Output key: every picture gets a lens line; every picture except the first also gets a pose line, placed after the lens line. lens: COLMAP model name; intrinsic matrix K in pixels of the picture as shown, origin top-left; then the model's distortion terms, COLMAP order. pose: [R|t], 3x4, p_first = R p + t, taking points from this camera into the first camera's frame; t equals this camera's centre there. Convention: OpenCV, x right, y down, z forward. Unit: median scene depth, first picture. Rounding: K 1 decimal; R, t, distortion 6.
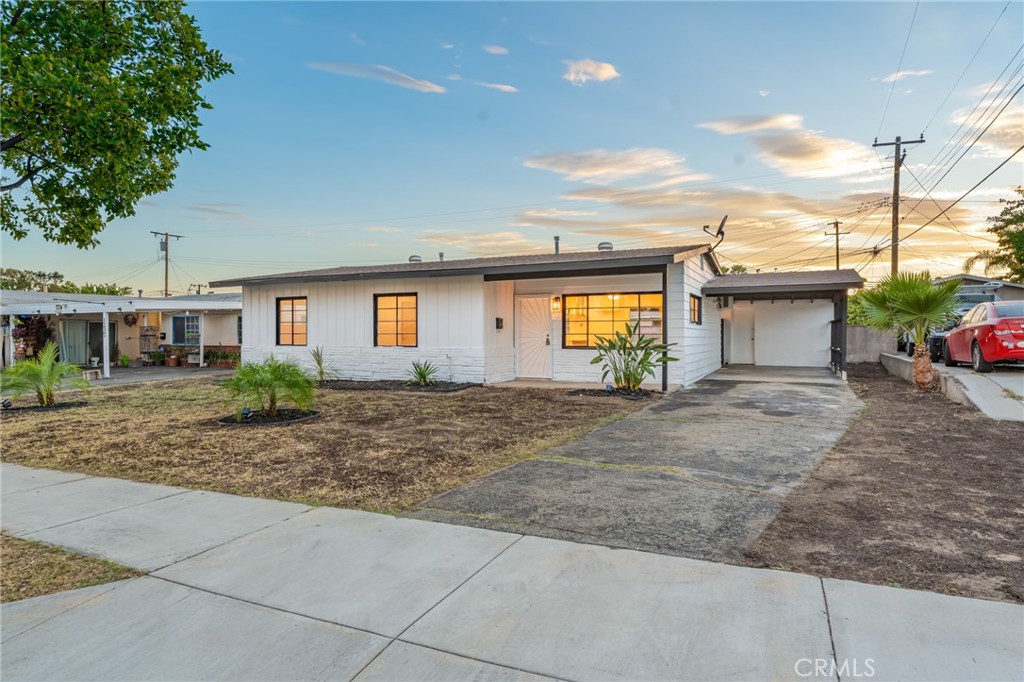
lens RADIAL K [[597.4, 0, 512.0], [0, 597.4, 341.0], [0, 0, 1]] dist [-0.004622, -0.001387]
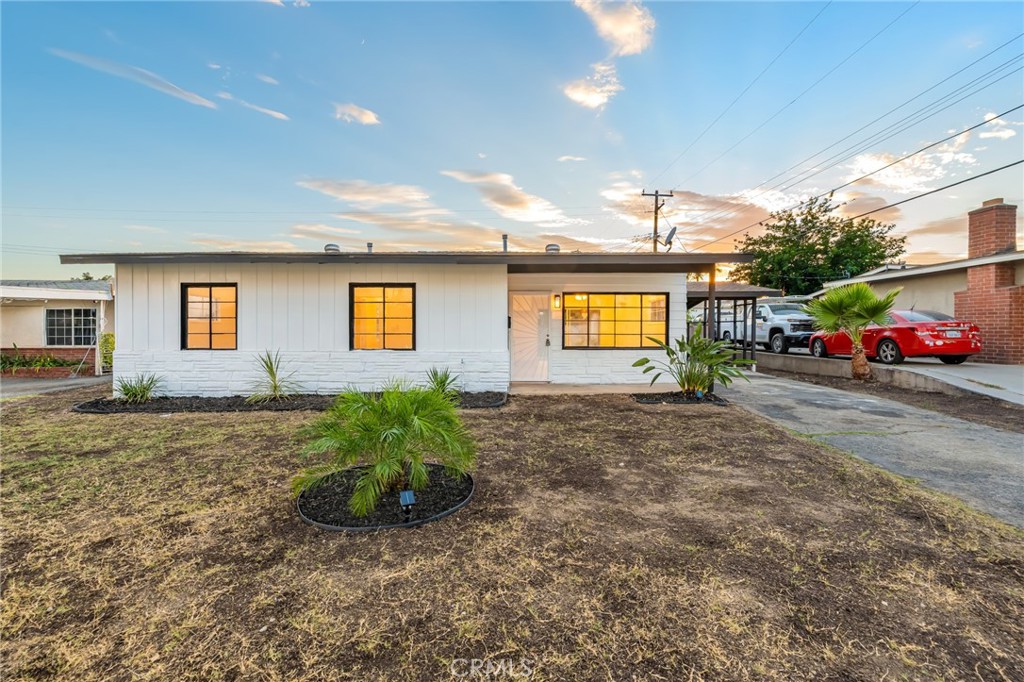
lens RADIAL K [[471.9, 0, 508.8], [0, 471.9, 336.6], [0, 0, 1]] dist [-0.007512, 0.000552]
pose [[0.902205, -0.003274, 0.431296, -0.309720], [0.003233, 0.999994, 0.000827, -0.008360], [-0.431296, 0.000648, 0.902210, 0.351492]]
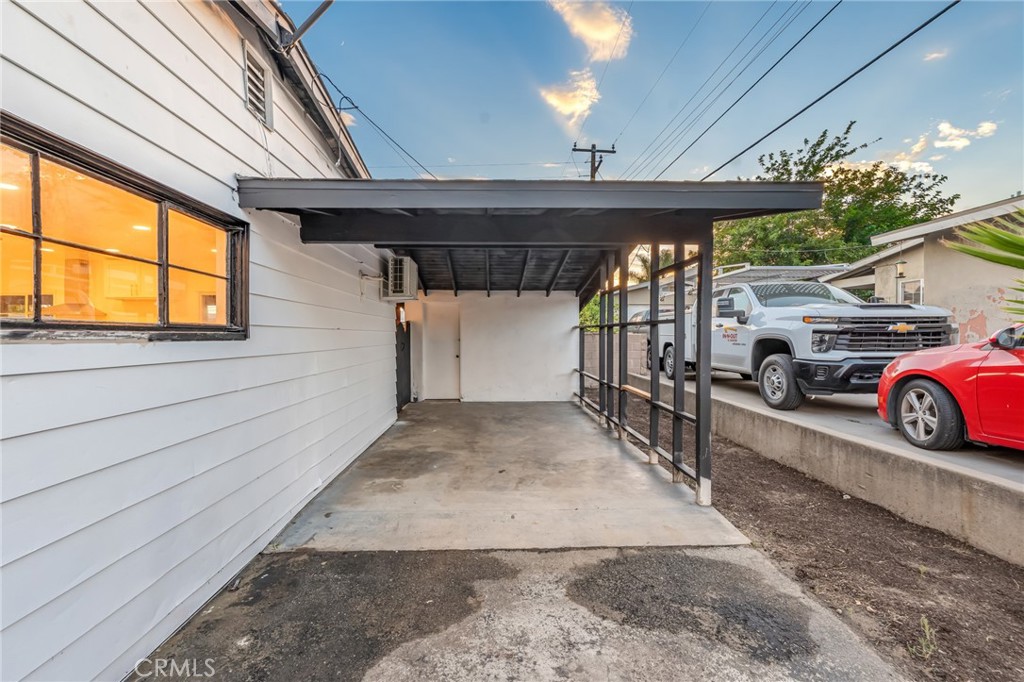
lens RADIAL K [[463.0, 0, 517.5], [0, 463.0, 342.5], [0, 0, 1]] dist [-0.014406, 0.000155]
pose [[0.875704, -0.009133, 0.482763, 0.339448], [0.006181, 0.999951, 0.007706, -0.028256], [-0.482809, -0.003764, 0.875717, 0.830448]]
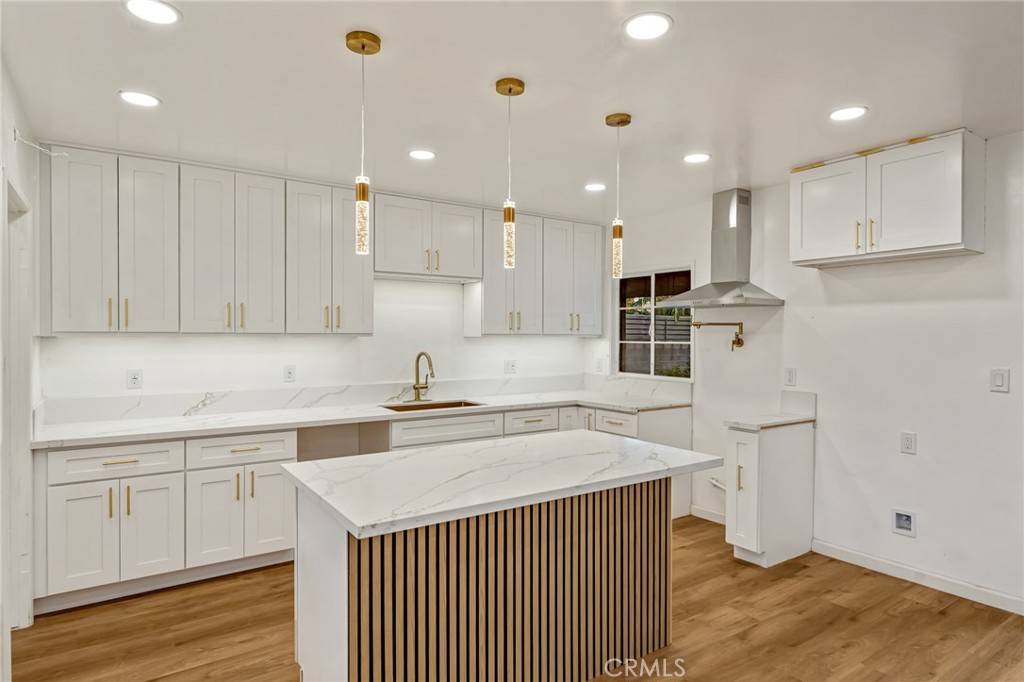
lens RADIAL K [[580.2, 0, 512.0], [0, 580.2, 341.0], [0, 0, 1]] dist [0.000219, 0.000845]
pose [[0.872415, 0.006766, -0.488720, 0.218890], [-0.007210, 0.999974, 0.000974, -0.037168], [0.488714, 0.002674, 0.872440, 1.146252]]
